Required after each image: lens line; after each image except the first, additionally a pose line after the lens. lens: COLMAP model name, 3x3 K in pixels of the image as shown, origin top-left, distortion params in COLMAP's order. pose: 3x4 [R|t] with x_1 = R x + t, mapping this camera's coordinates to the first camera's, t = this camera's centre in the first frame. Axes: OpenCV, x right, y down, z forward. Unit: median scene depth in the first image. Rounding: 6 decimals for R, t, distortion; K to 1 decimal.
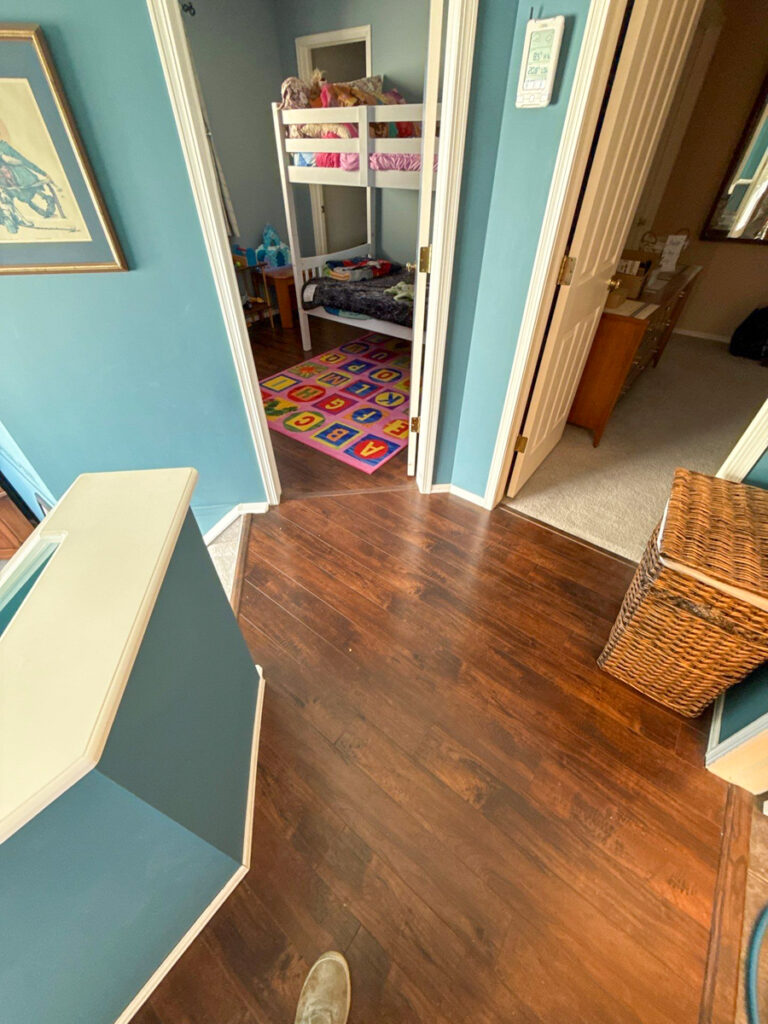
lens RADIAL K [[405.0, 0, 385.3], [0, 405.0, 512.0], [0, 0, 1]] dist [0.000784, -0.000610]
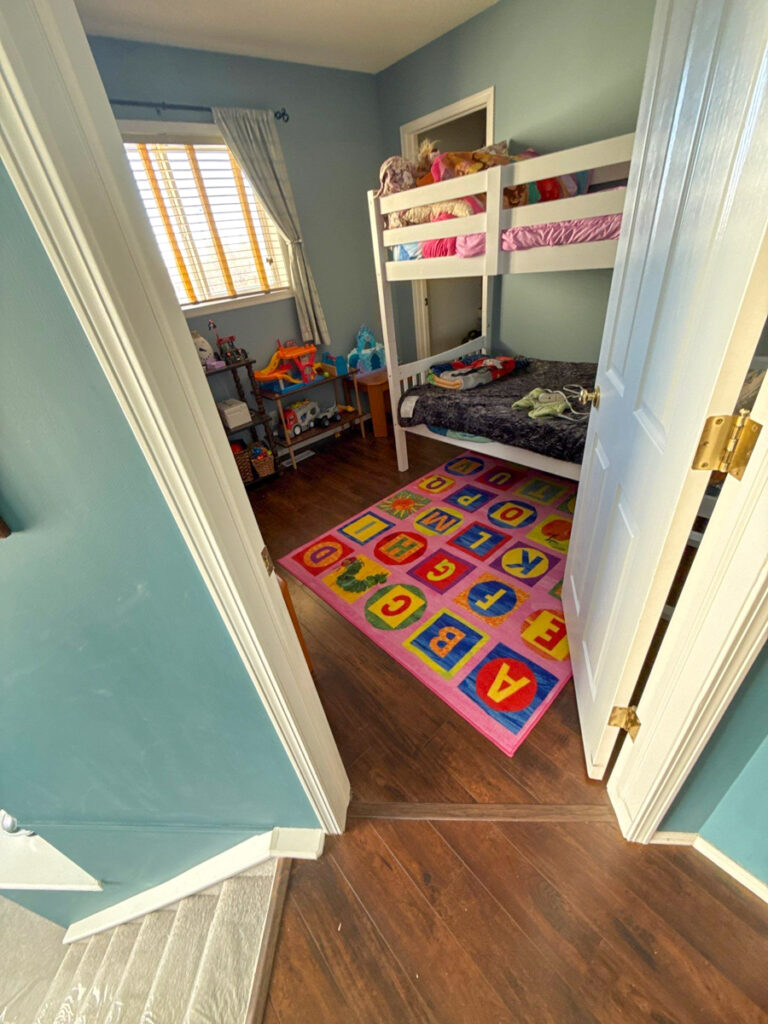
lens RADIAL K [[405.0, 0, 383.7], [0, 405.0, 512.1], [0, 0, 1]] dist [0.000784, -0.000610]
pose [[0.973848, 0.003751, -0.227170, -0.063552], [-0.035456, 0.990122, -0.135649, -0.266928], [0.224418, 0.140156, 0.964361, 0.308284]]
